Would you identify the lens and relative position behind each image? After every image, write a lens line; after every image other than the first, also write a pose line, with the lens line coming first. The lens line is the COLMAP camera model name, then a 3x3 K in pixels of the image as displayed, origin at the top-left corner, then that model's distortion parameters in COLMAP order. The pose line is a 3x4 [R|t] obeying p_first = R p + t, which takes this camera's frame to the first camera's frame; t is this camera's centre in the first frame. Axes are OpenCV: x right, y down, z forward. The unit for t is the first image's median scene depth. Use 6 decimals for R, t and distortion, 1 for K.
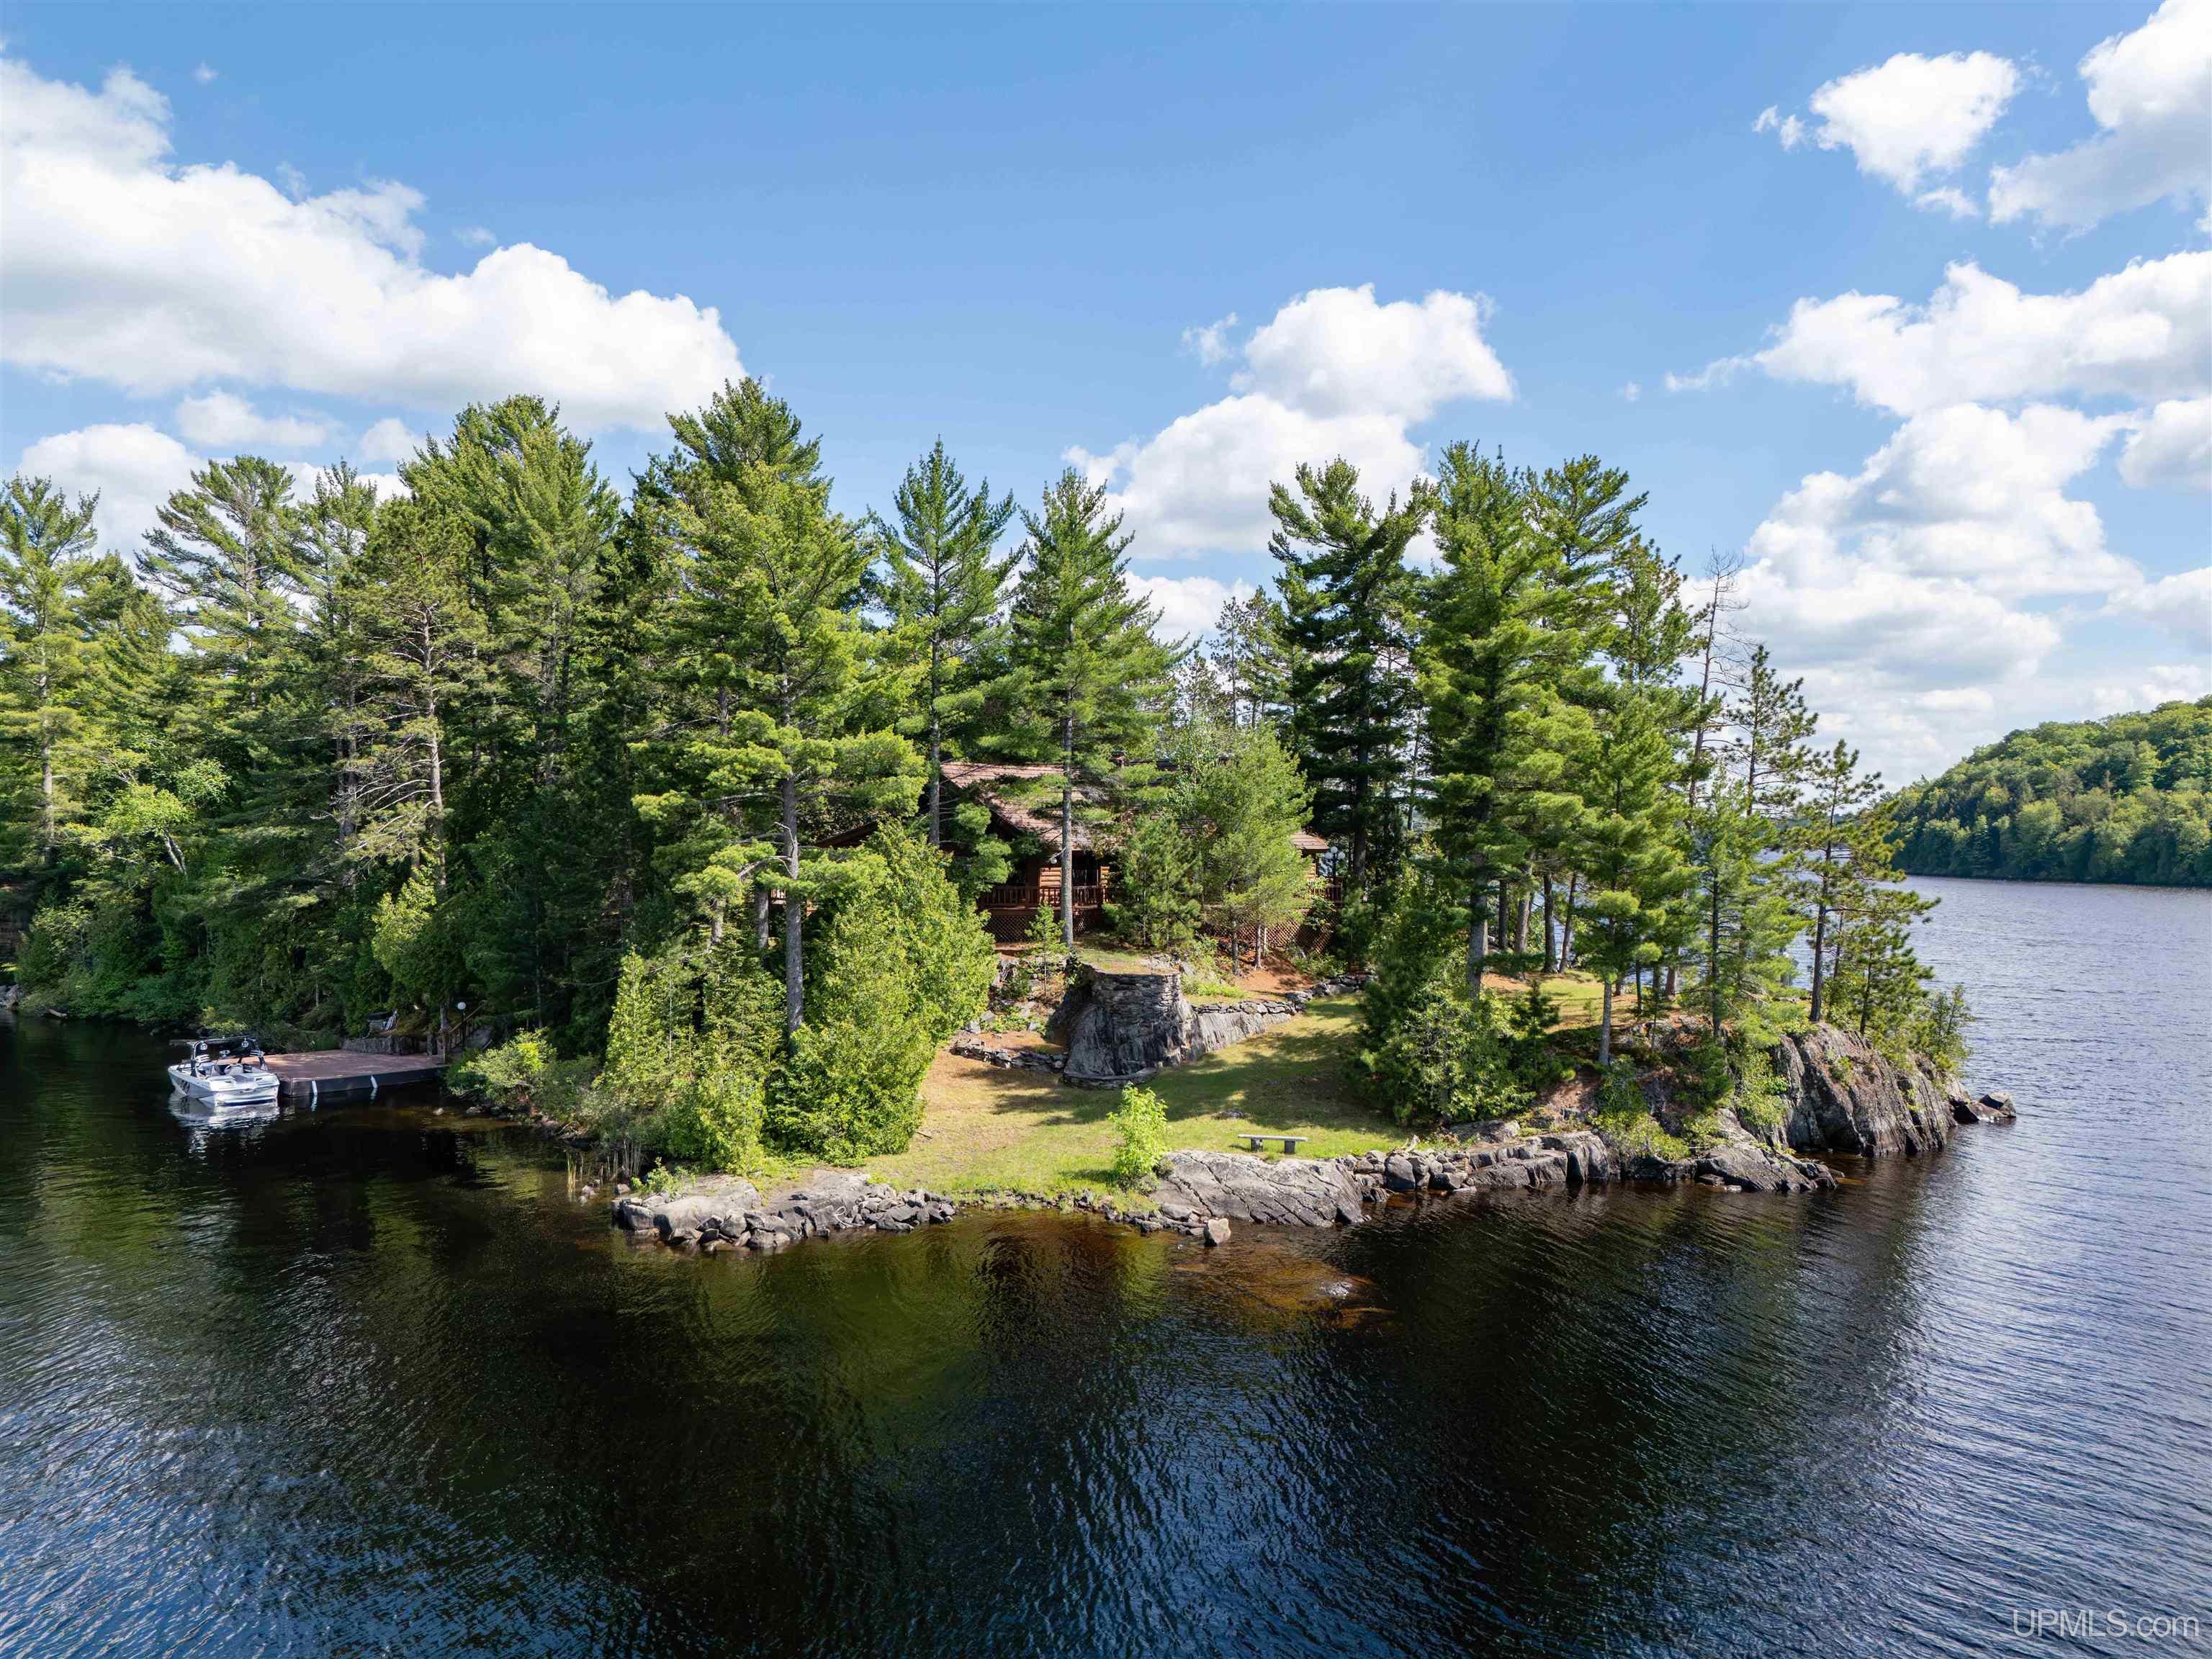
lens RADIAL K [[1576.3, 0, 1092.1], [0, 1576.3, 831.2], [0, 0, 1]] dist [0.095955, -0.125516]
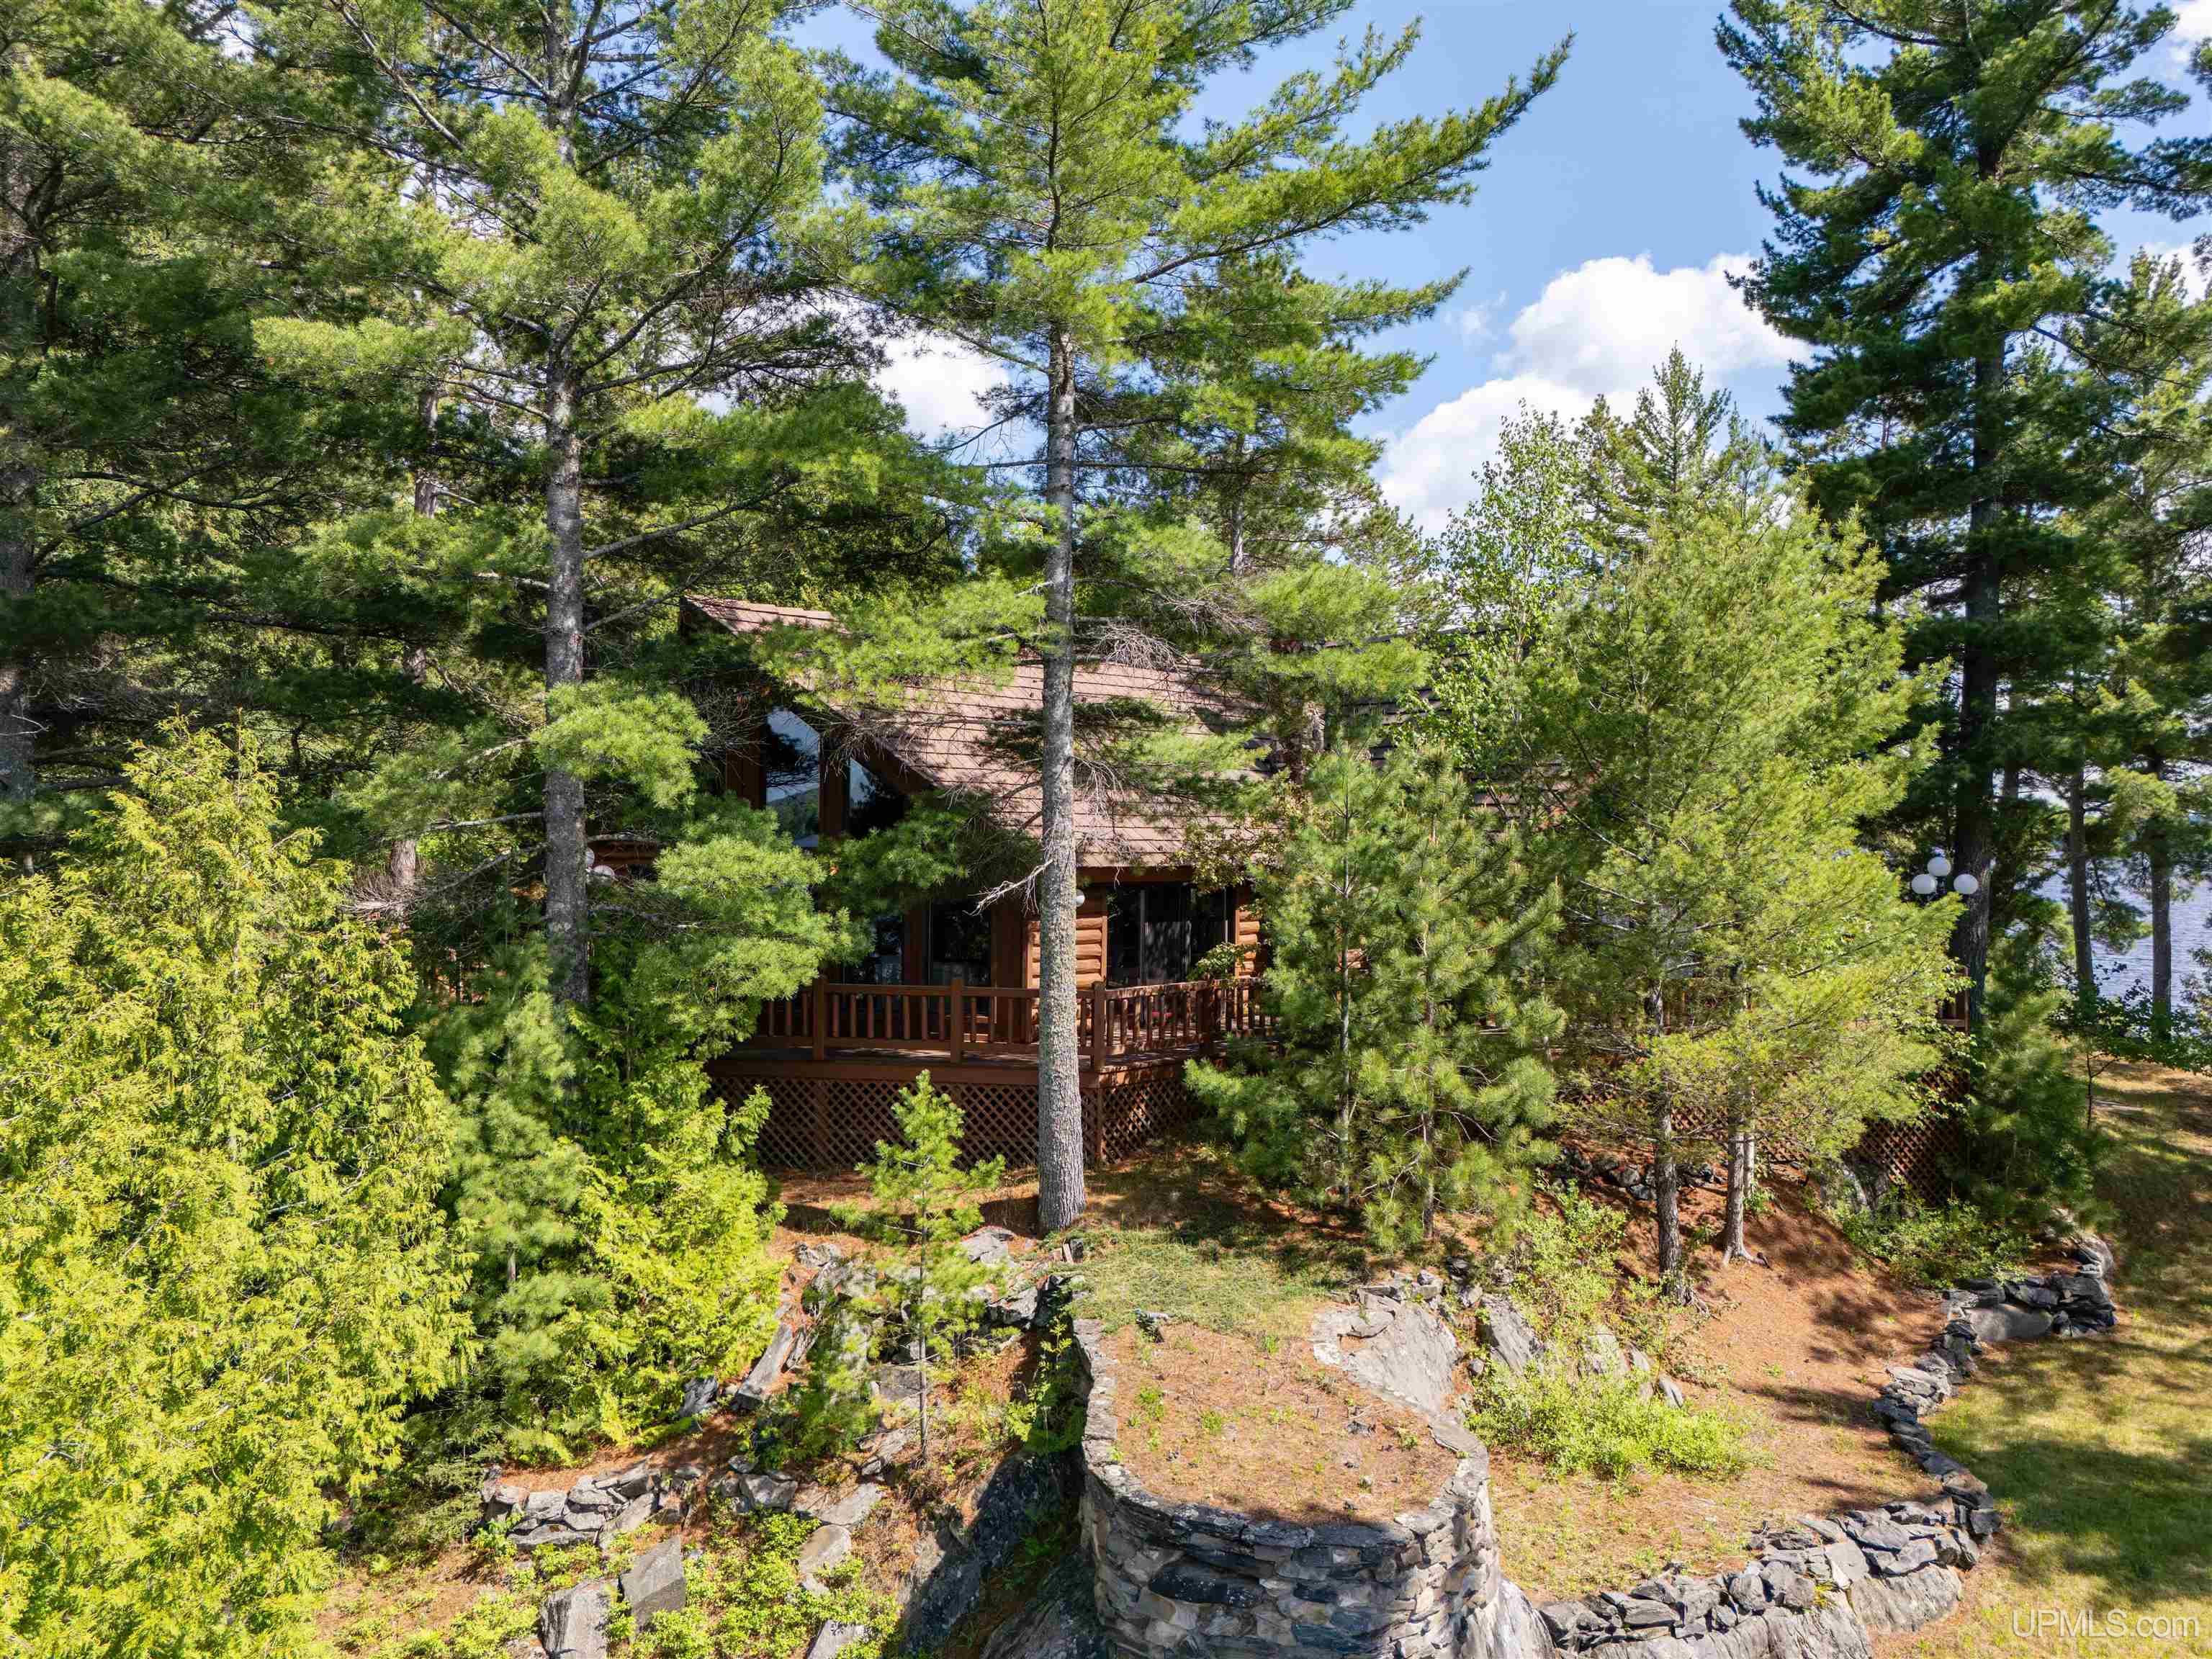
lens RADIAL K [[1576.3, 0, 1092.1], [0, 1576.3, 831.2], [0, 0, 1]] dist [0.095955, -0.125516]
pose [[0.987190, 0.001244, -0.159547, 0.034207], [-0.001163, 0.999999, 0.000601, 0.004992], [0.159547, -0.000408, 0.987190, 0.722074]]
